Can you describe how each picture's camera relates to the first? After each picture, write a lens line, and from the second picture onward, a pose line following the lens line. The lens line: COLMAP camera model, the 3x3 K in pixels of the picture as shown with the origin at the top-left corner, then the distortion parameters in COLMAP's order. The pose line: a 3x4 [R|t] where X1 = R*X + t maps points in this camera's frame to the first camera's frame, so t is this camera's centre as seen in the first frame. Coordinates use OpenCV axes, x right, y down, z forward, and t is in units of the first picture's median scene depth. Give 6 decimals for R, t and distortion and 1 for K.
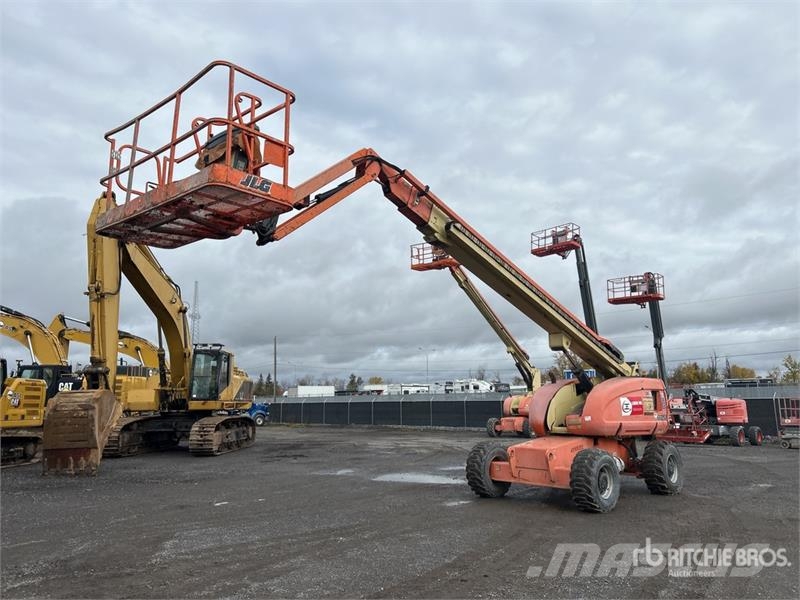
lens RADIAL K [[598.8, 0, 407.2], [0, 598.8, 301.9], [0, 0, 1]] dist [0.056573, -0.063443]
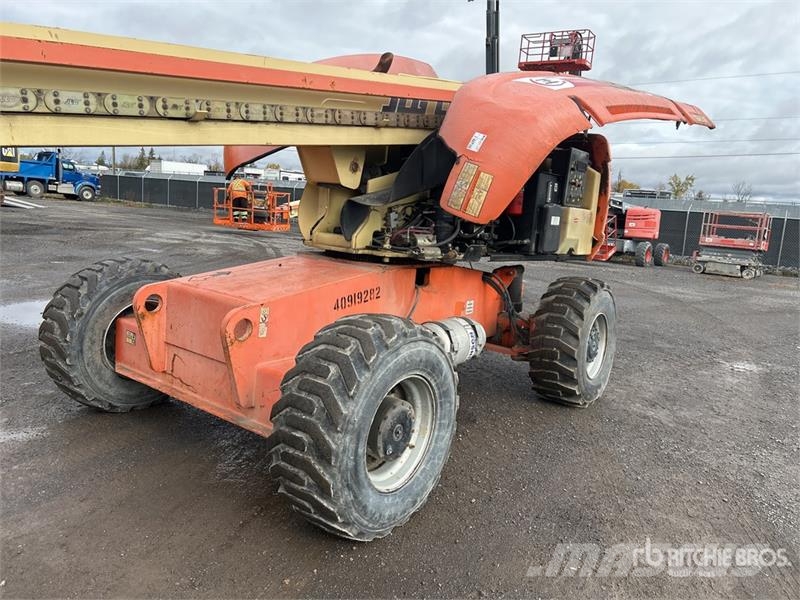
lens RADIAL K [[596.9, 0, 411.3], [0, 596.9, 292.7], [0, 0, 1]] dist [0.058233, -0.063401]
pose [[0.983174, 0.050859, 0.175449, 0.126034], [-0.104086, 0.945264, 0.309262, 0.066499], [-0.150117, -0.322320, 0.934652, 0.340940]]
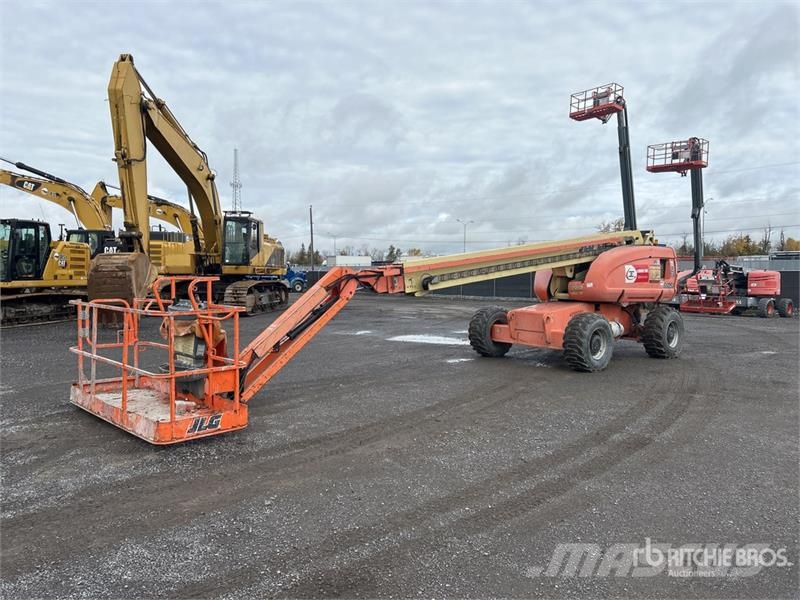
lens RADIAL K [[597.5, 0, 400.0], [0, 597.5, 300.0], [0, 0, 1]] dist [0.064536, -0.074075]
pose [[0.996856, 0.017558, -0.077270, 0.029503], [-0.000996, 0.977842, 0.209340, 0.002720], [0.079234, -0.208605, 0.974785, -0.011777]]
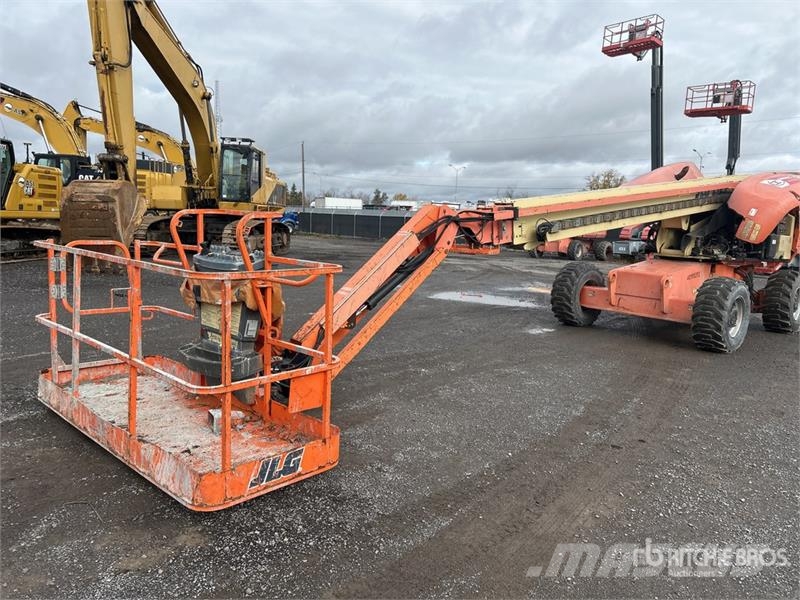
lens RADIAL K [[596.9, 0, 411.3], [0, 596.9, 292.7], [0, 0, 1]] dist [0.058233, -0.063401]
pose [[0.998296, 0.053103, -0.024193, -0.040356], [-0.044056, 0.957730, 0.284276, 0.024536], [0.038267, -0.282725, 0.958437, 0.096217]]
